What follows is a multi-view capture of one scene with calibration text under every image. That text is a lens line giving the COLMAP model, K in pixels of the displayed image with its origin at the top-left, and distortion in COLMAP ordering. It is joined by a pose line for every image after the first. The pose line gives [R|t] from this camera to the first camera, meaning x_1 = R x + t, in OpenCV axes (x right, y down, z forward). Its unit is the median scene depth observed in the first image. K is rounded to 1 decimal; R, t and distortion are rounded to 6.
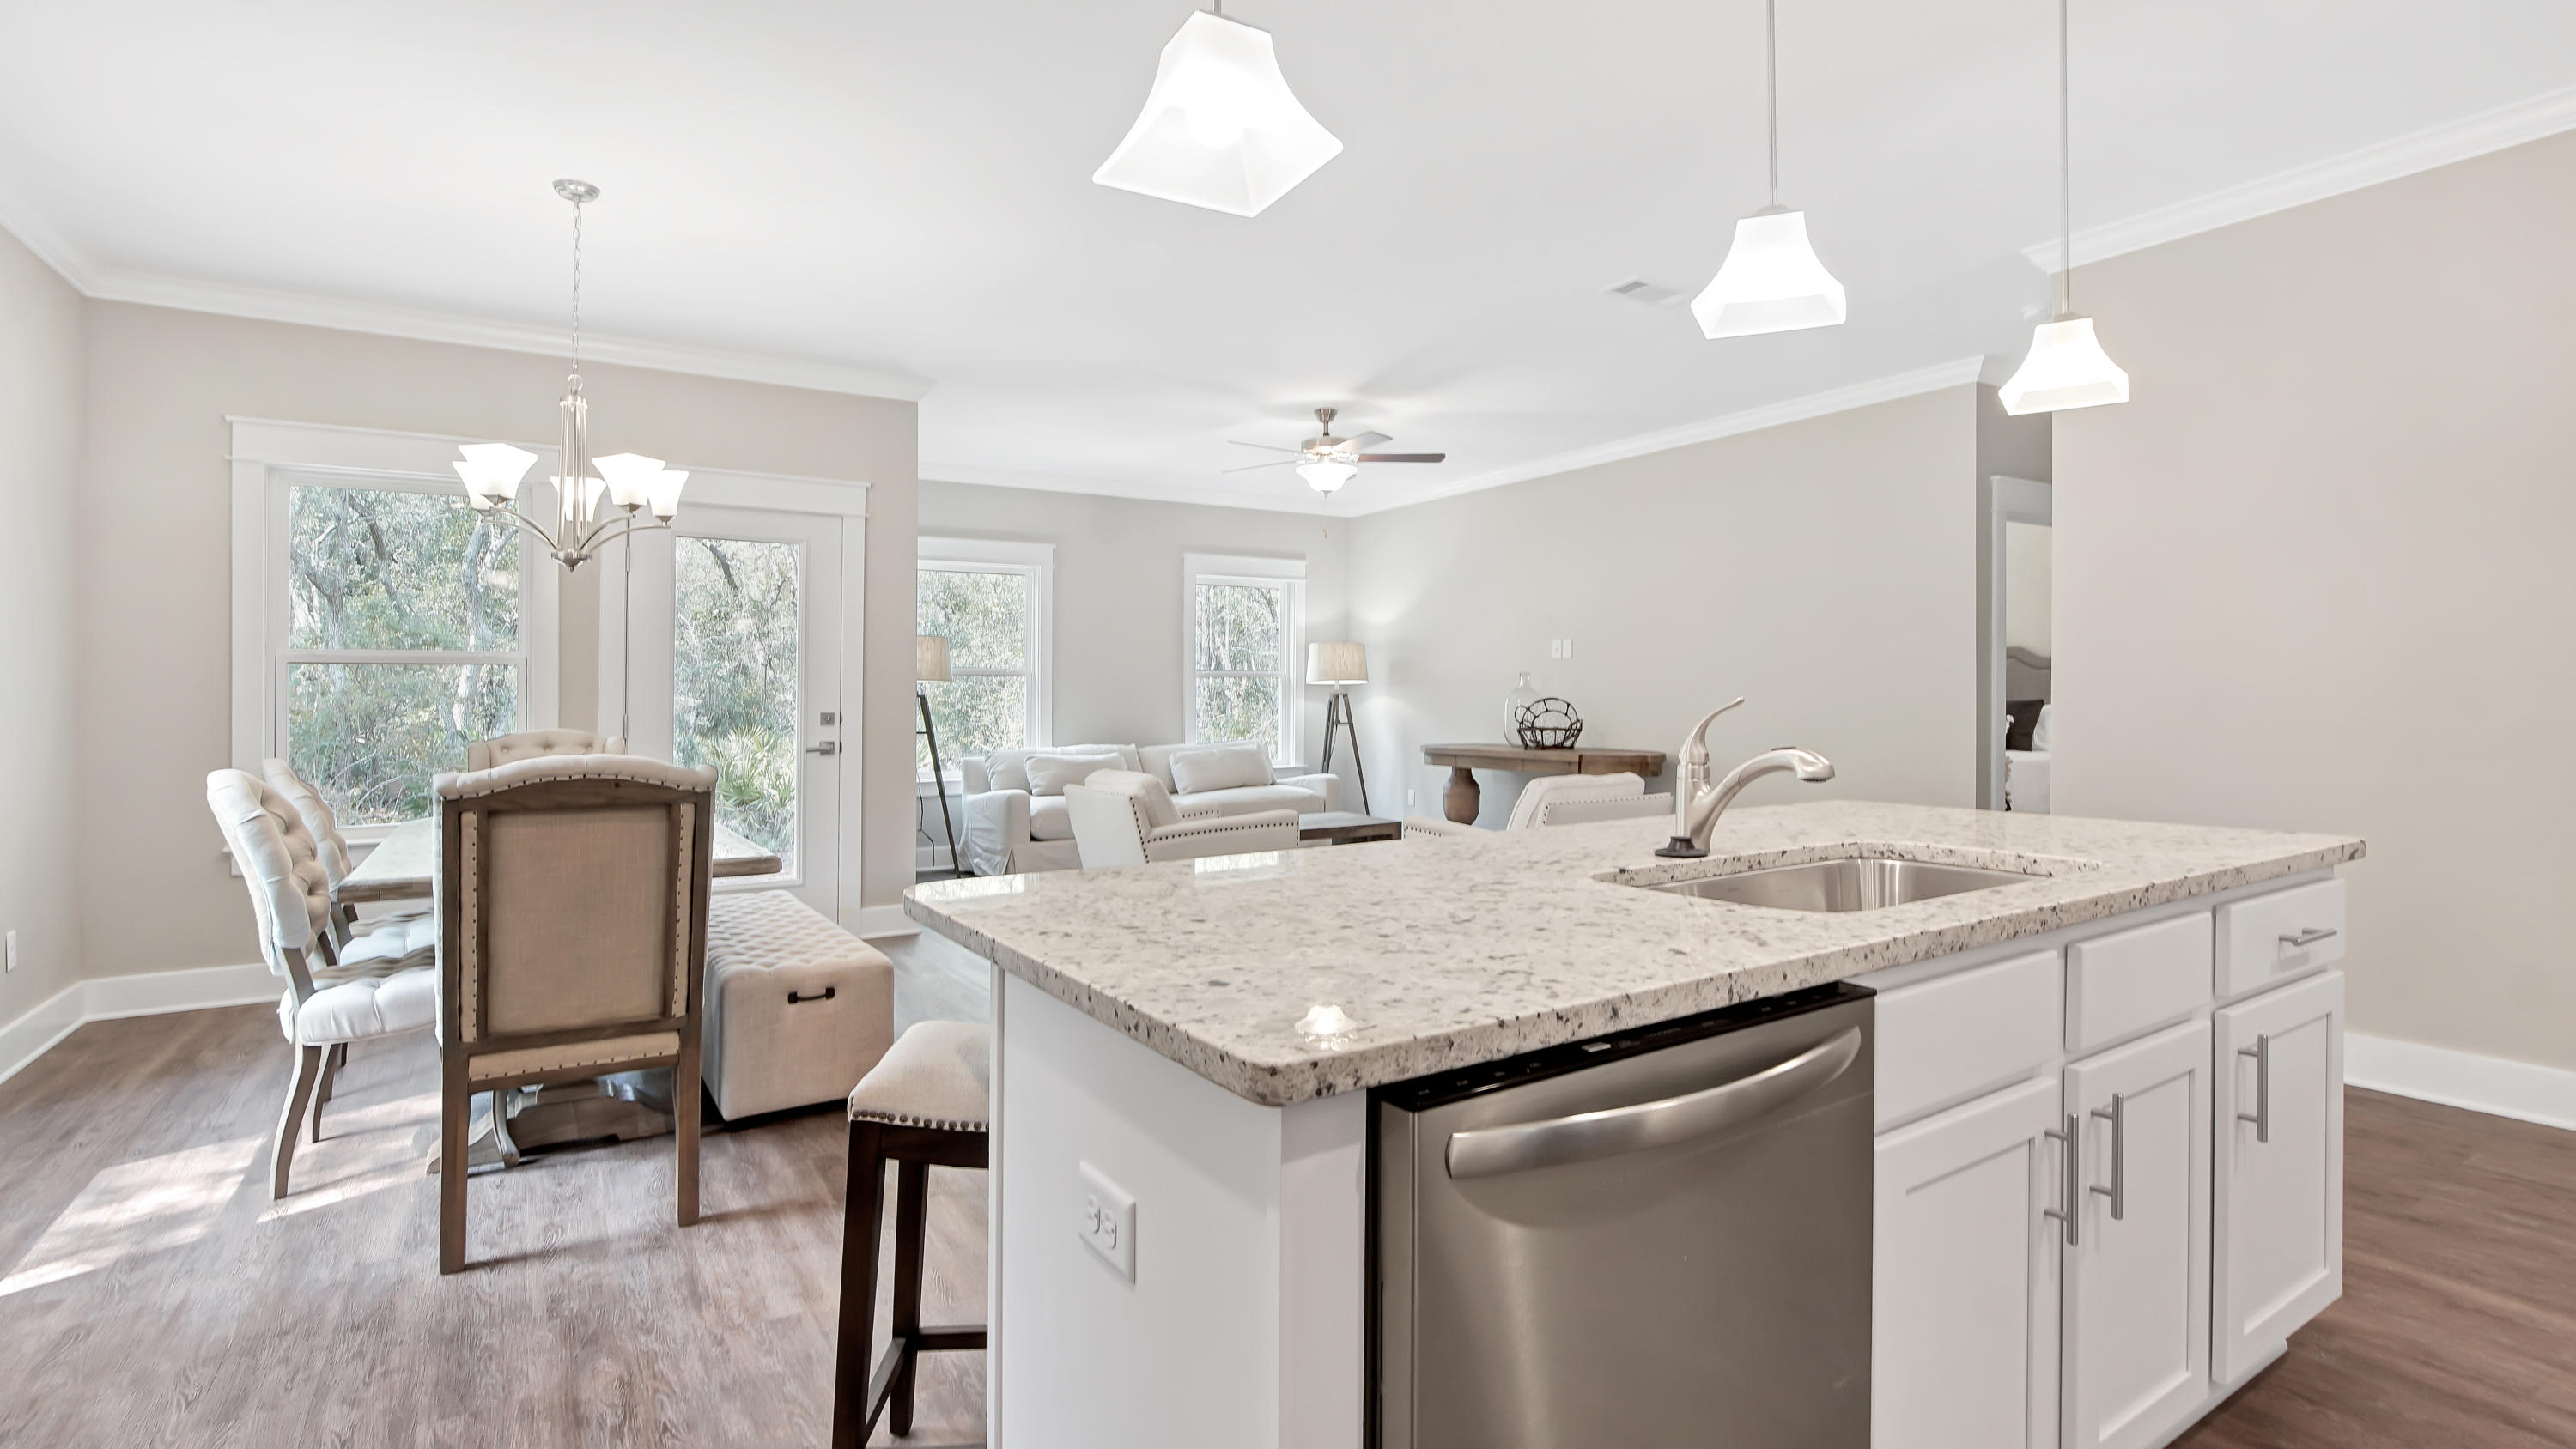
lens RADIAL K [[1203.8, 0, 1275.0], [0, 1203.8, 704.8], [0, 0, 1]] dist [-0.009498, 0.000200]
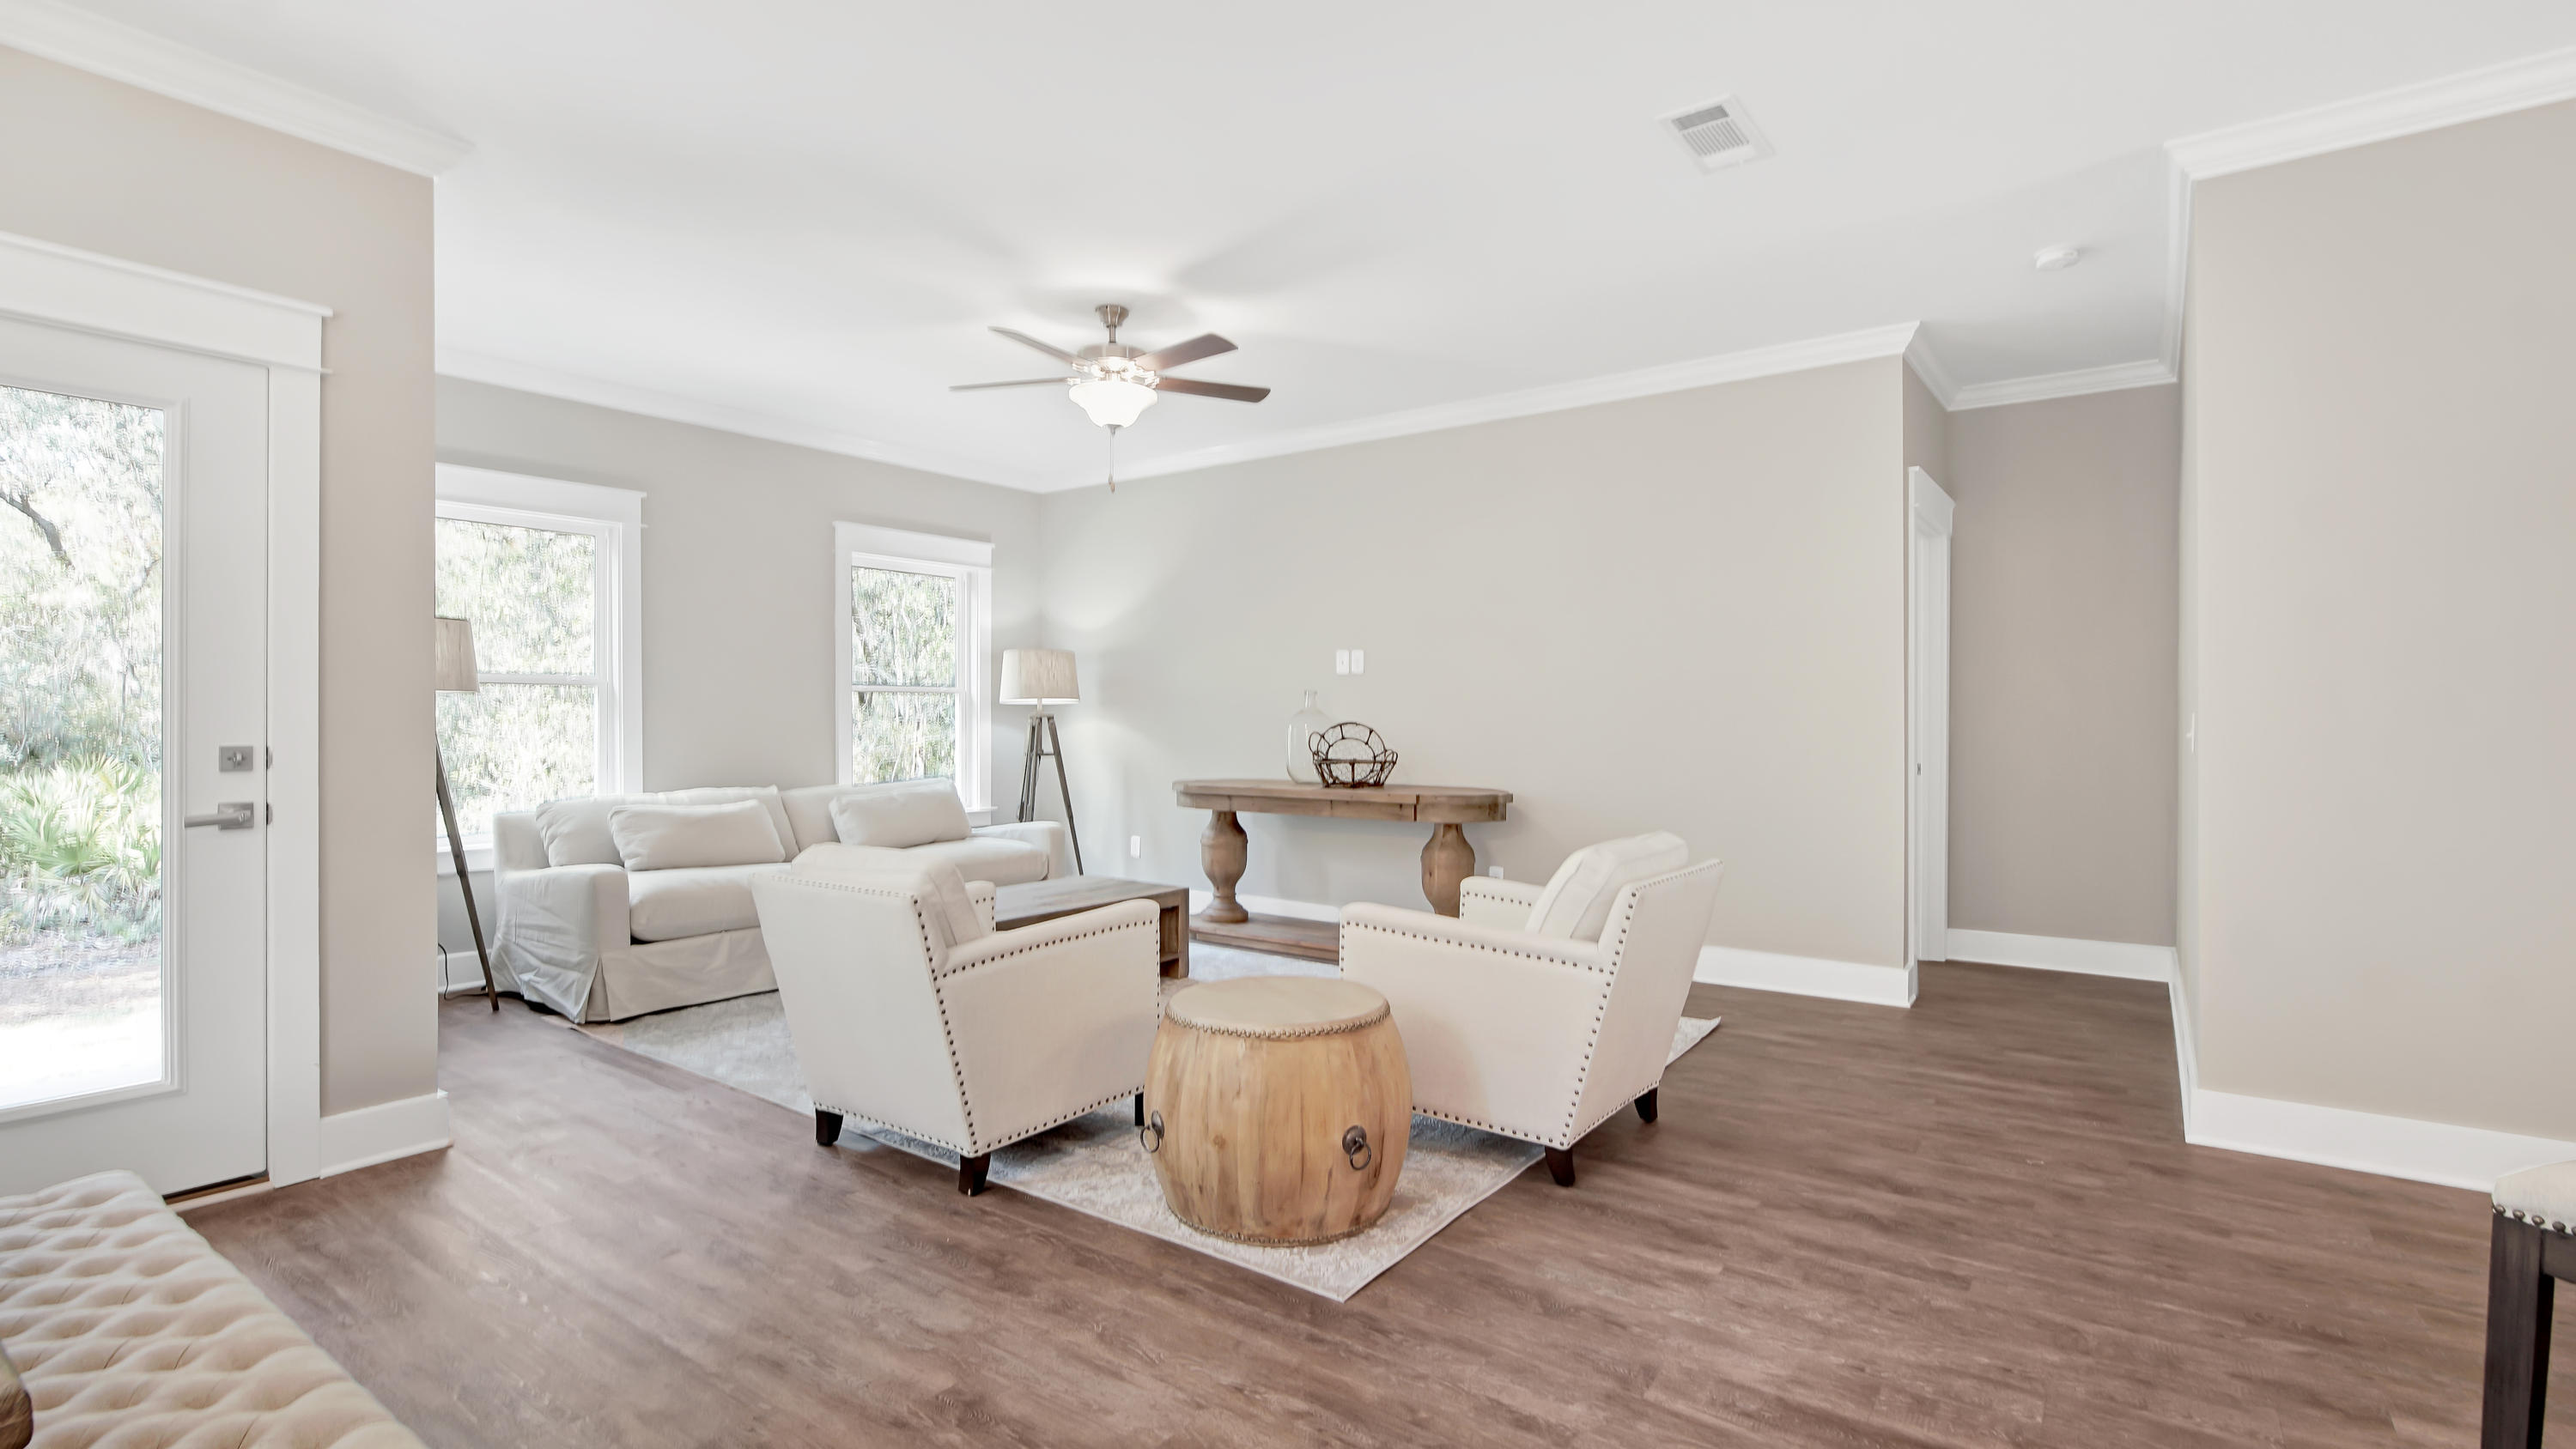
lens RADIAL K [[1189.9, 0, 1255.3], [0, 1189.9, 745.1], [0, 0, 1]] dist [-0.001683, -0.000341]
pose [[0.937000, -0.002914, 0.349318, -0.102742], [-0.002115, 0.999900, 0.014015, -0.001561], [-0.349324, -0.013871, 0.936899, 0.270000]]
